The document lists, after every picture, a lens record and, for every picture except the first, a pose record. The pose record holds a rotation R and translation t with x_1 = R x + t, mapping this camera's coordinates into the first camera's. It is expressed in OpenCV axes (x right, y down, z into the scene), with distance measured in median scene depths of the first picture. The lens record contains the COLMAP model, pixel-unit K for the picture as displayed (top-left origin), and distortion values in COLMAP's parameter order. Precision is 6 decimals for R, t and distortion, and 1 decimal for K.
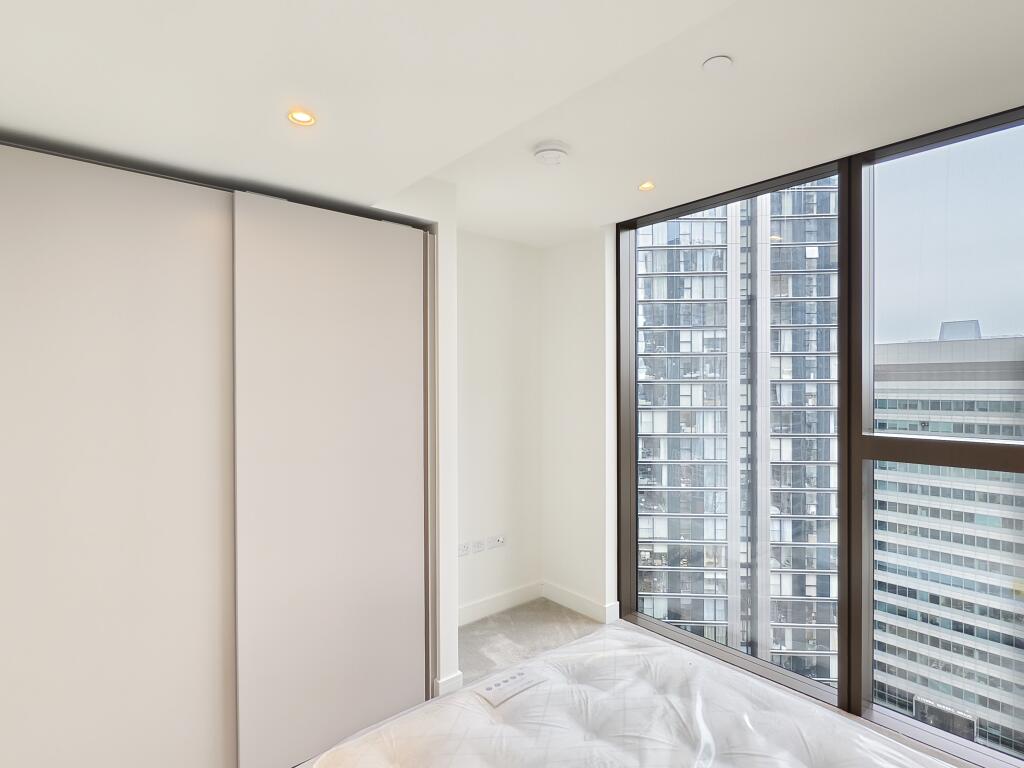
lens RADIAL K [[528.7, 0, 518.1], [0, 528.7, 377.1], [0, 0, 1]] dist [-0.001670, -0.000180]
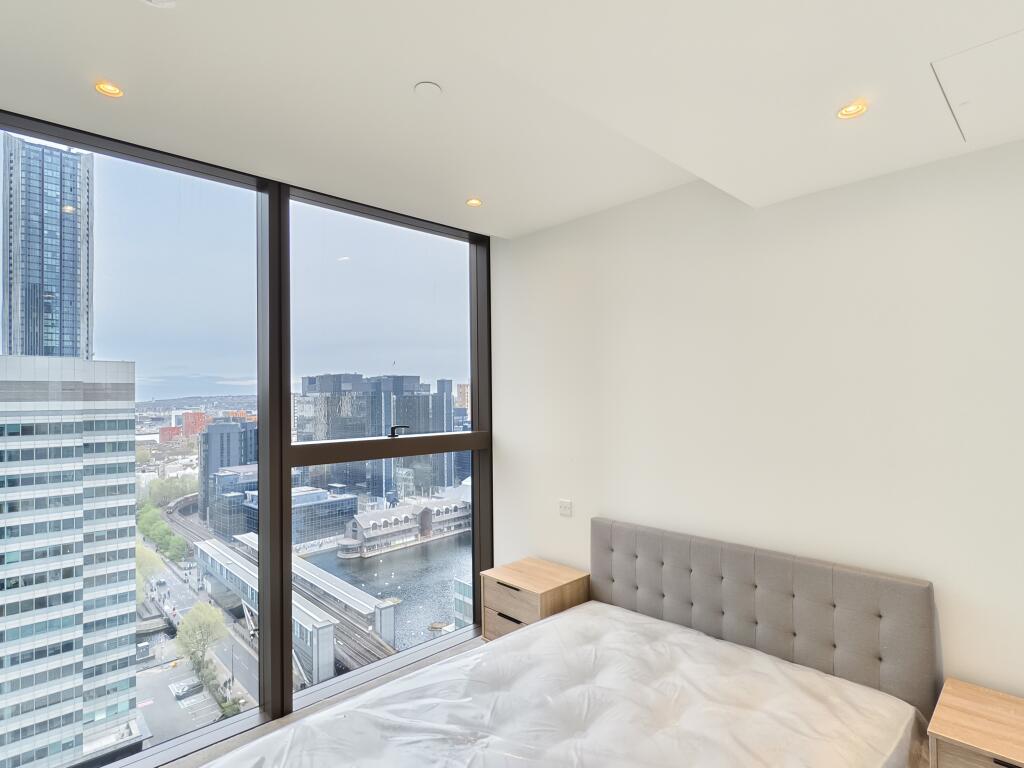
lens RADIAL K [[528.7, 0, 515.2], [0, 528.7, 392.2], [0, 0, 1]] dist [-0.001670, -0.000180]
pose [[-0.053653, 0.013708, 0.998466, -0.200085], [0.002231, 0.999905, -0.013608, 0.006191], [-0.998557, 0.001498, -0.053678, 0.267231]]
